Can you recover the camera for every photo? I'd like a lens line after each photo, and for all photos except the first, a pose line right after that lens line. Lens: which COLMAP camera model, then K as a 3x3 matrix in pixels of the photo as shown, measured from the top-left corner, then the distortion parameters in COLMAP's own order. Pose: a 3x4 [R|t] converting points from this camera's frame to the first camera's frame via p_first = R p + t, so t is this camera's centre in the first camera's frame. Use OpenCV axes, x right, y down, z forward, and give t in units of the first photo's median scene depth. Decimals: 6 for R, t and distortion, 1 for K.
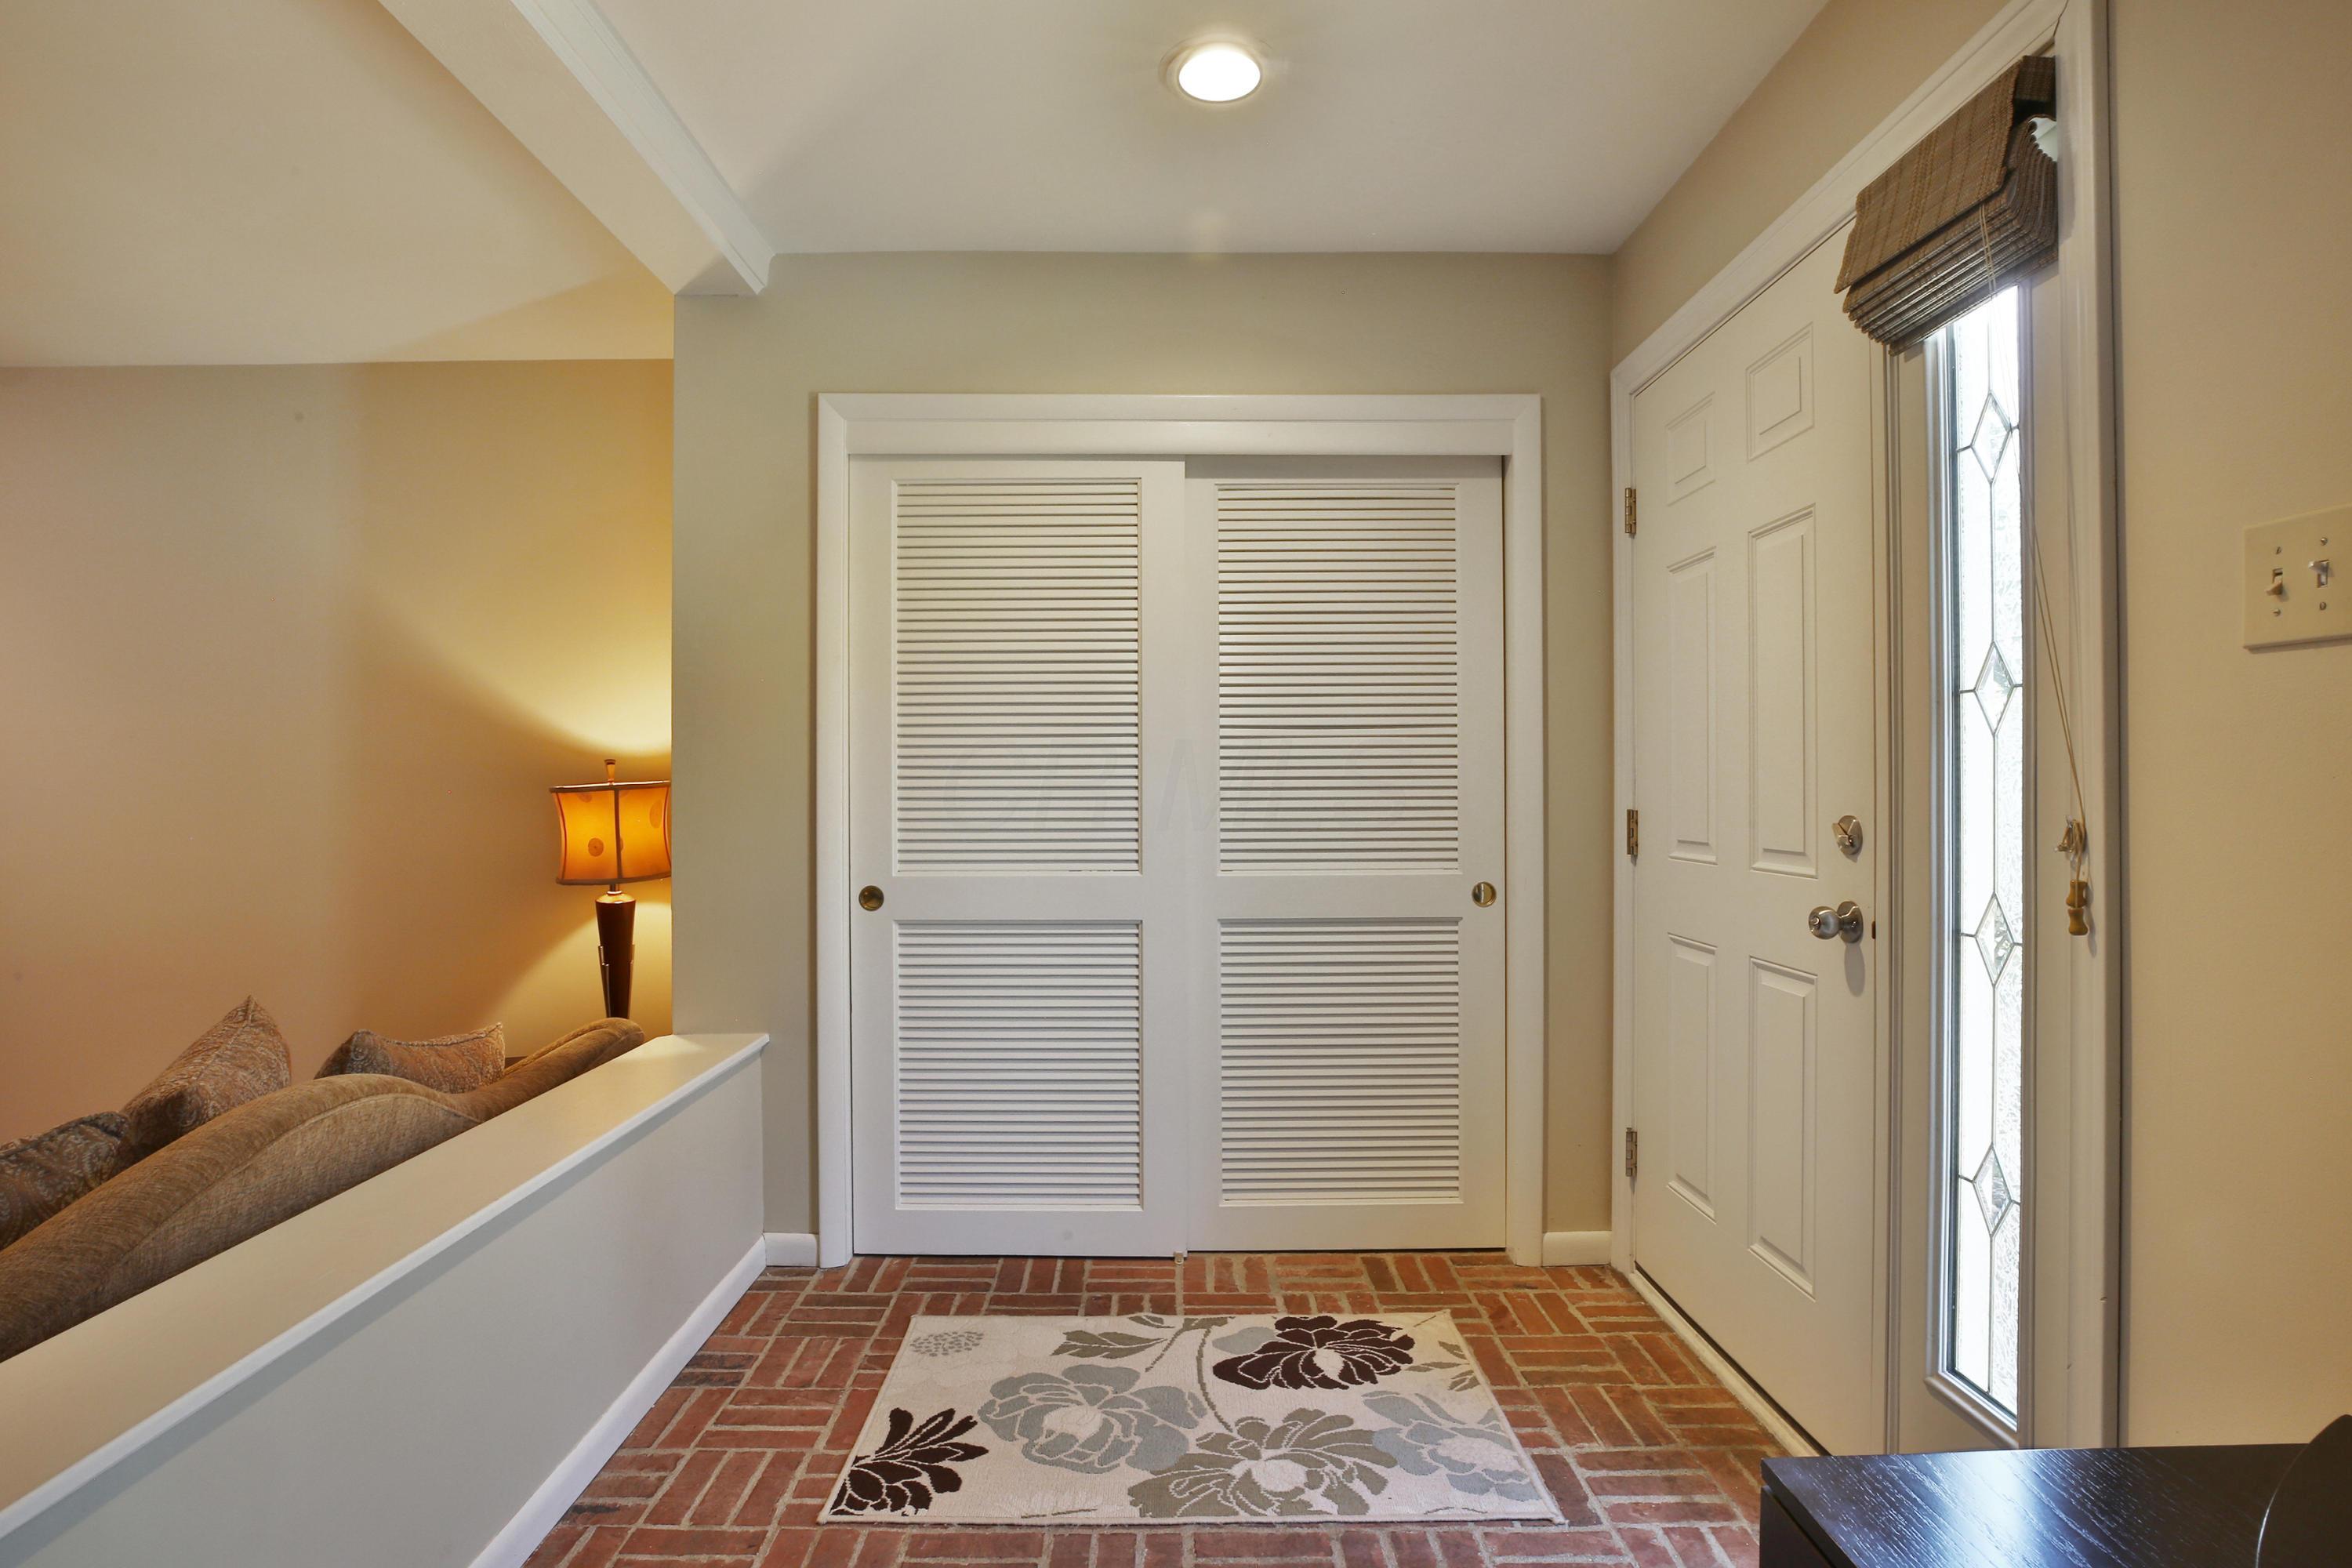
lens RADIAL K [[1175.4, 0, 1176.0], [0, 1175.4, 784.0], [0, 0, 1]] dist [-0.046824, 0.016398]
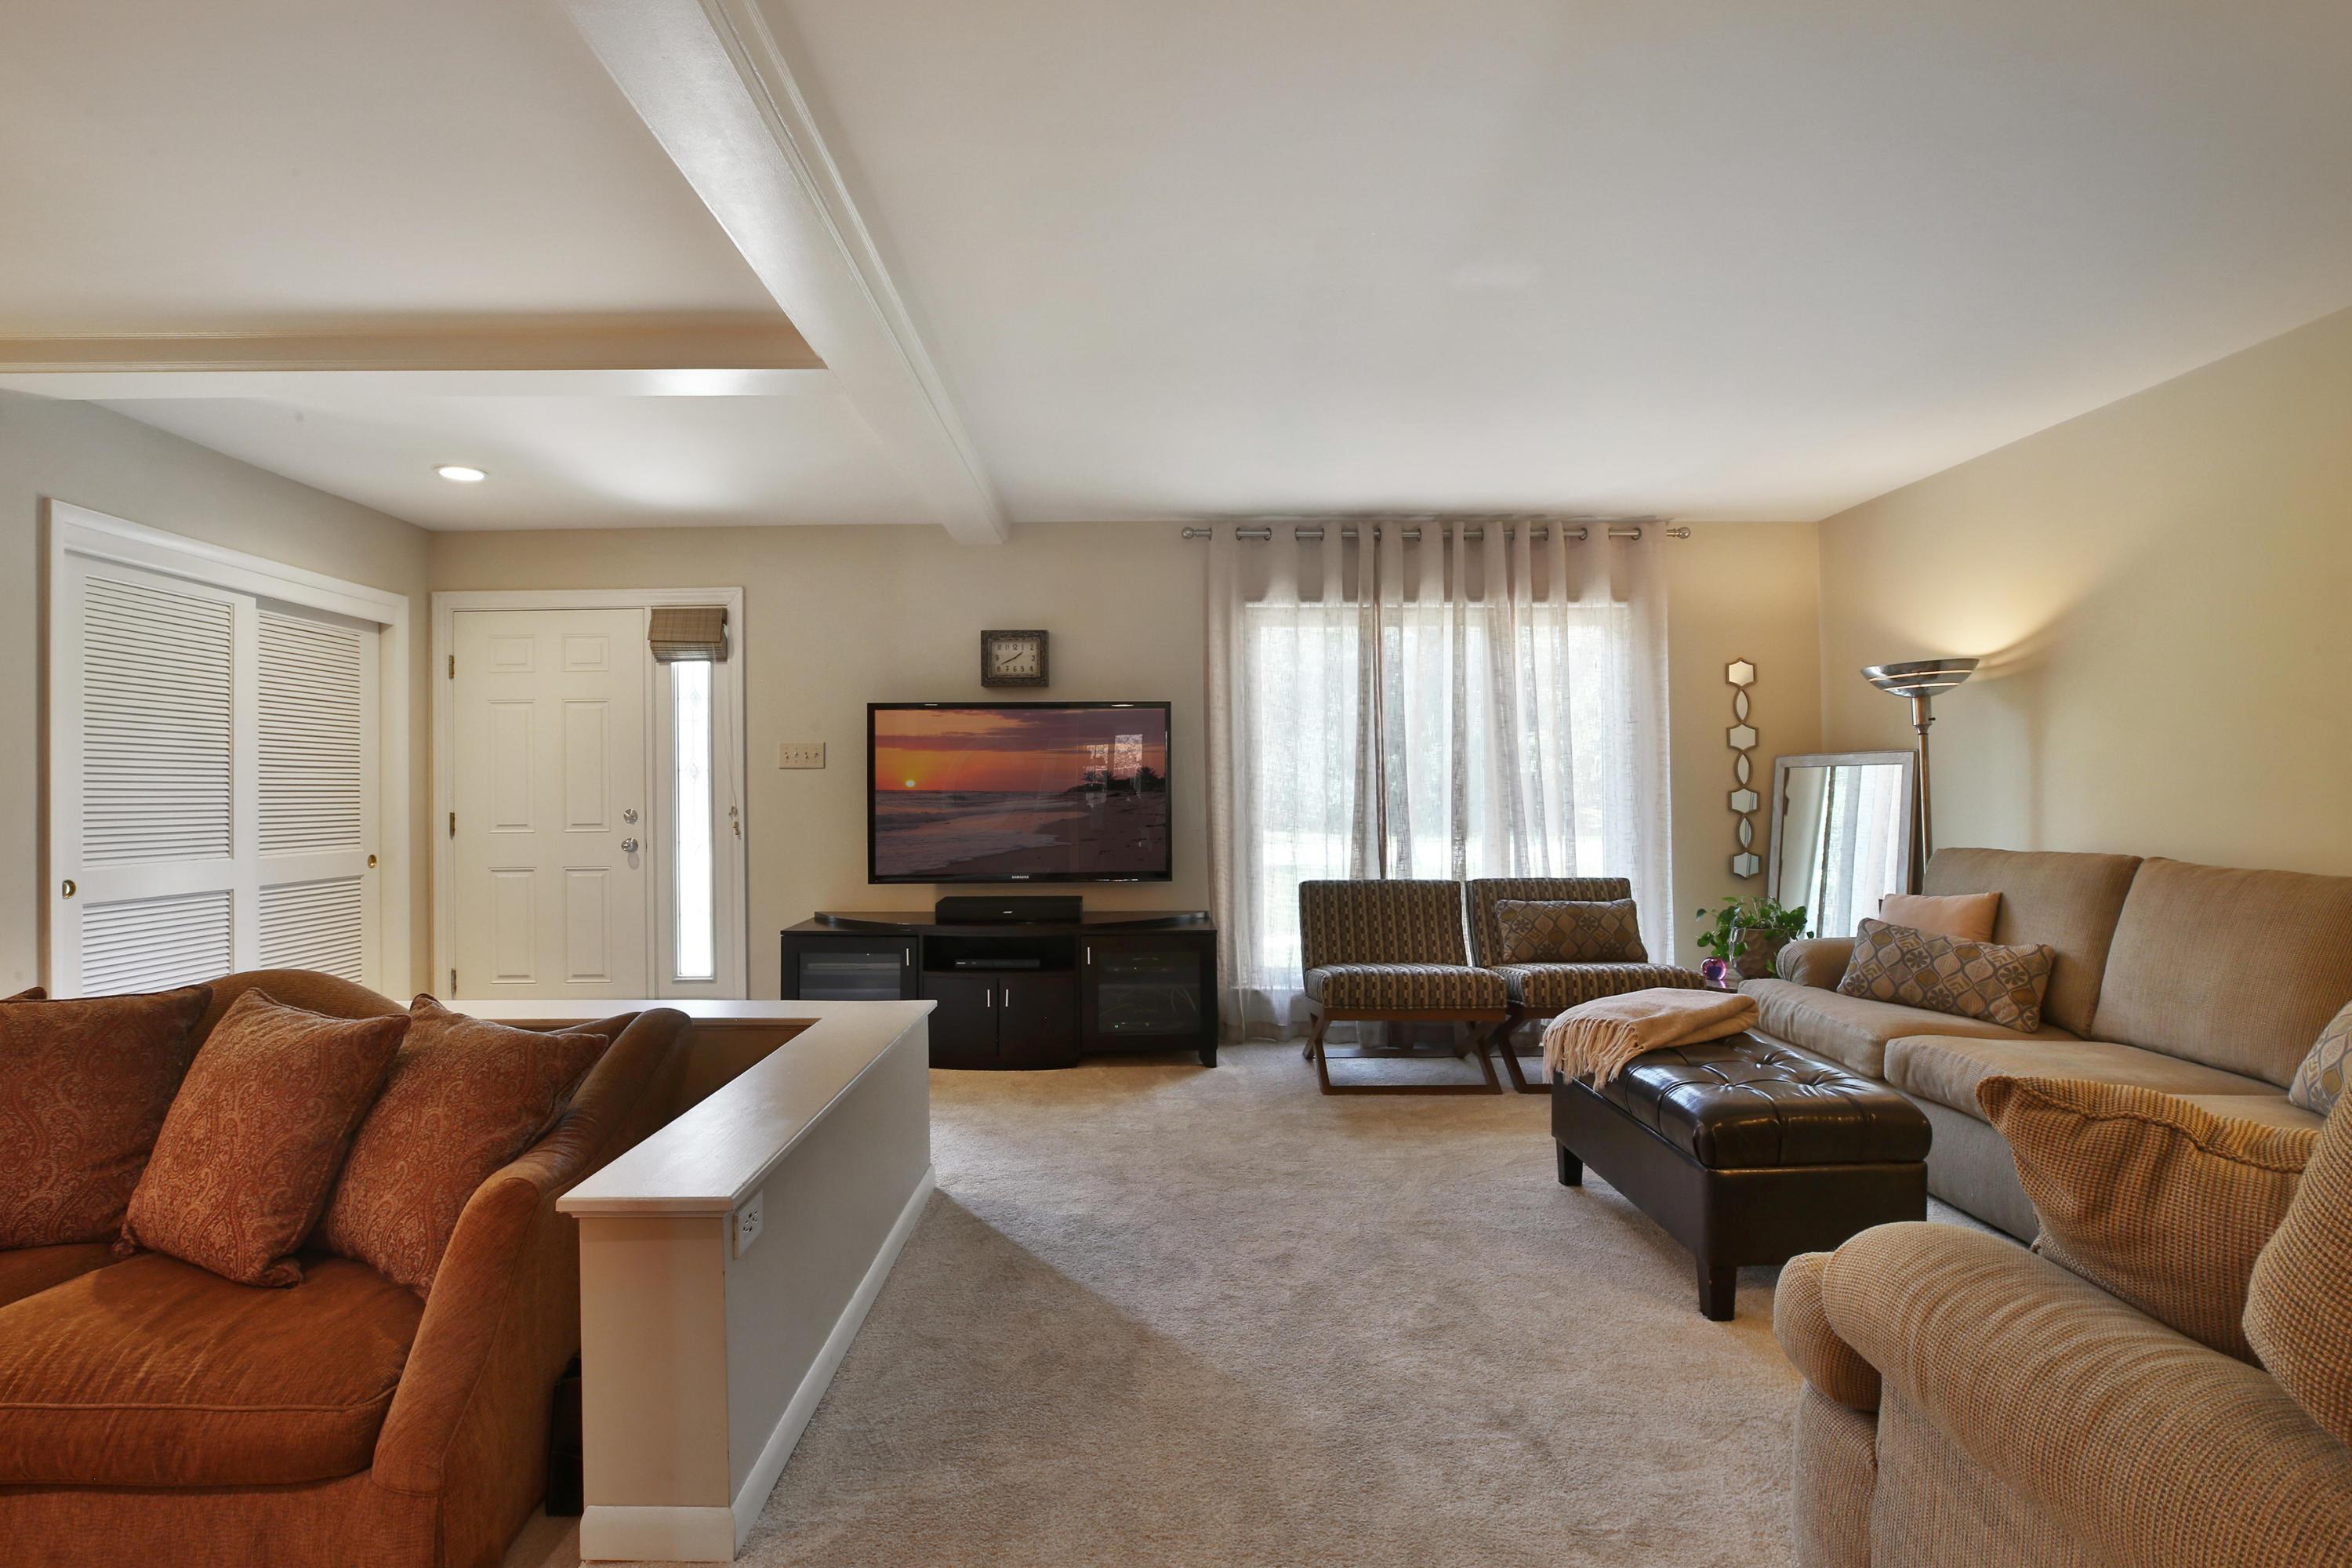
lens RADIAL K [[1133.3, 0, 1130.5], [0, 1133.3, 786.2], [0, 0, 1]] dist [-0.042978, 0.011995]
pose [[0.012632, 0.009381, 0.999876, -1.790403], [0.009251, 0.999912, -0.009498, 0.006136], [-0.999877, 0.009370, 0.012544, -0.245847]]
